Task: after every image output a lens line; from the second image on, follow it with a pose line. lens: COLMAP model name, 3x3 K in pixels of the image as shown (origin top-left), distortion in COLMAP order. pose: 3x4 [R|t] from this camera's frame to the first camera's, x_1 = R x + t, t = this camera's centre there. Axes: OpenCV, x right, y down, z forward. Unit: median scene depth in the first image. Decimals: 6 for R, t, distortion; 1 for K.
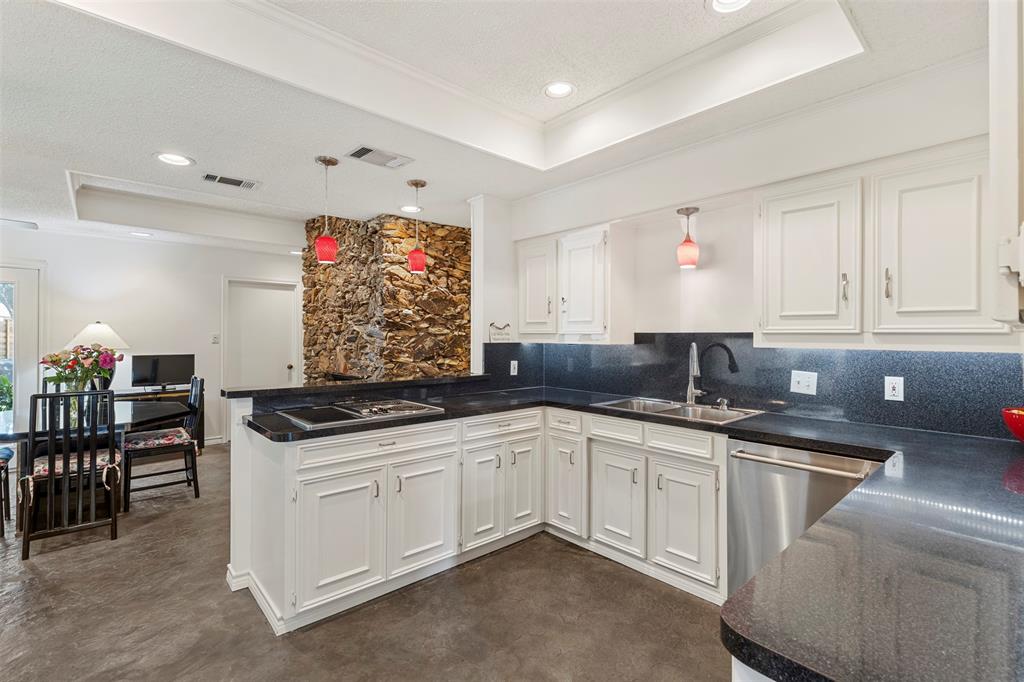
lens RADIAL K [[462.0, 0, 510.5], [0, 462.0, 333.8], [0, 0, 1]] dist [0.003709, 0.000452]
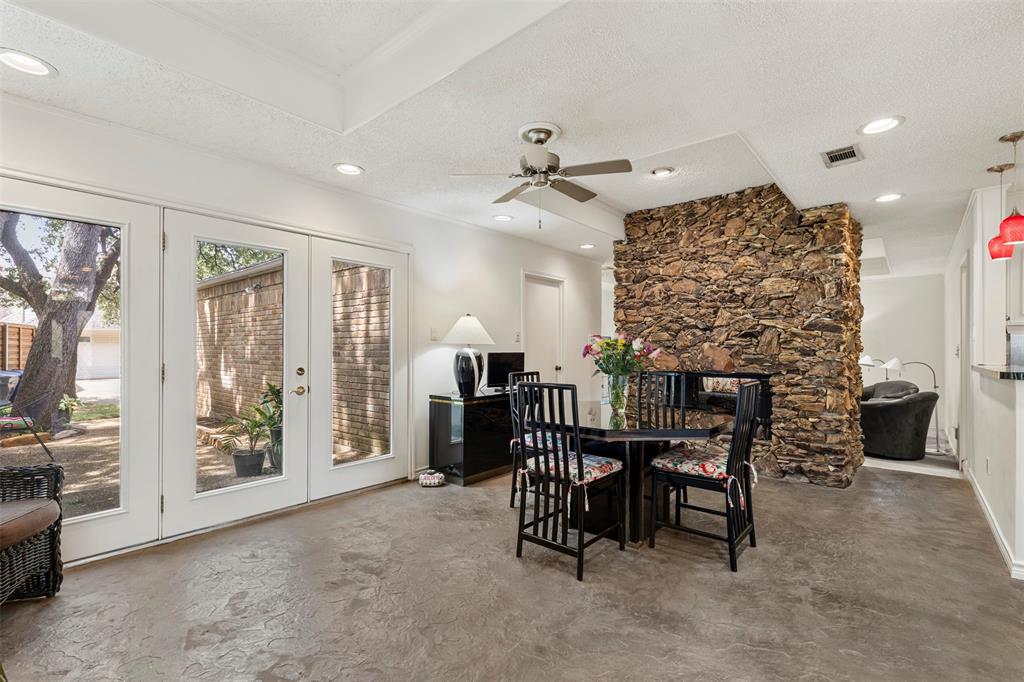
lens RADIAL K [[462.0, 0, 513.8], [0, 462.0, 343.2], [0, 0, 1]] dist [0.003709, 0.000452]
pose [[0.989572, -0.000207, 0.144041, -1.064997], [0.001393, 0.999966, -0.008131, 0.042806], [-0.144035, 0.008247, 0.989538, 0.122333]]
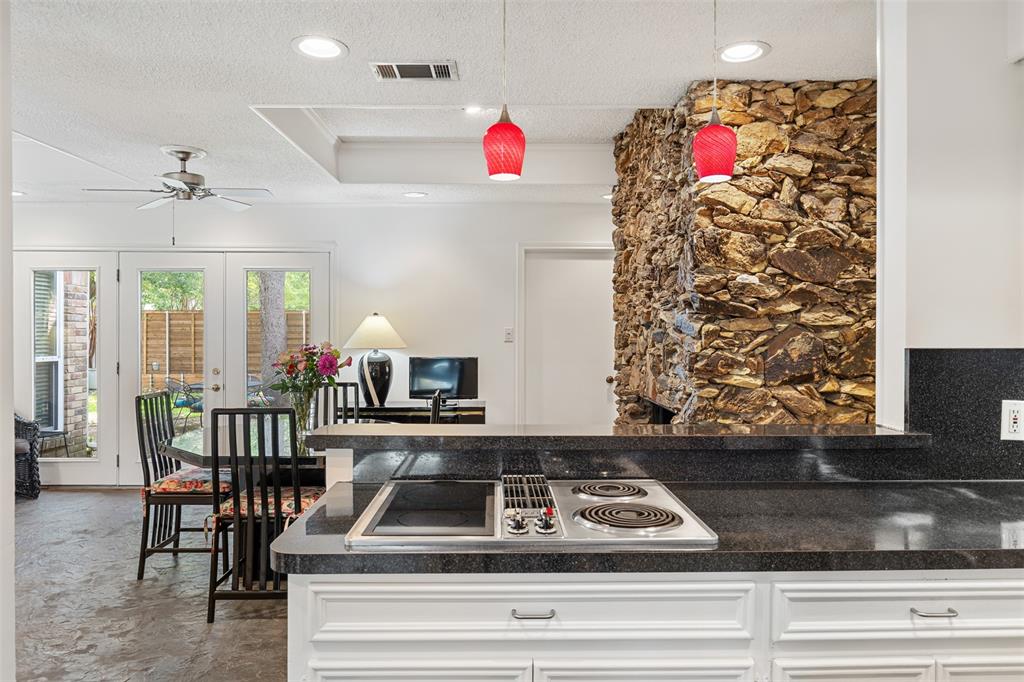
lens RADIAL K [[688.3, 0, 513.5], [0, 688.3, 333.2], [0, 0, 1]] dist [-0.003389, -0.003274]
pose [[0.763354, 0.000785, -0.645980, 0.046557], [0.004099, 0.999973, 0.006059, 0.002090], [0.645967, -0.007273, 0.763330, 0.299351]]
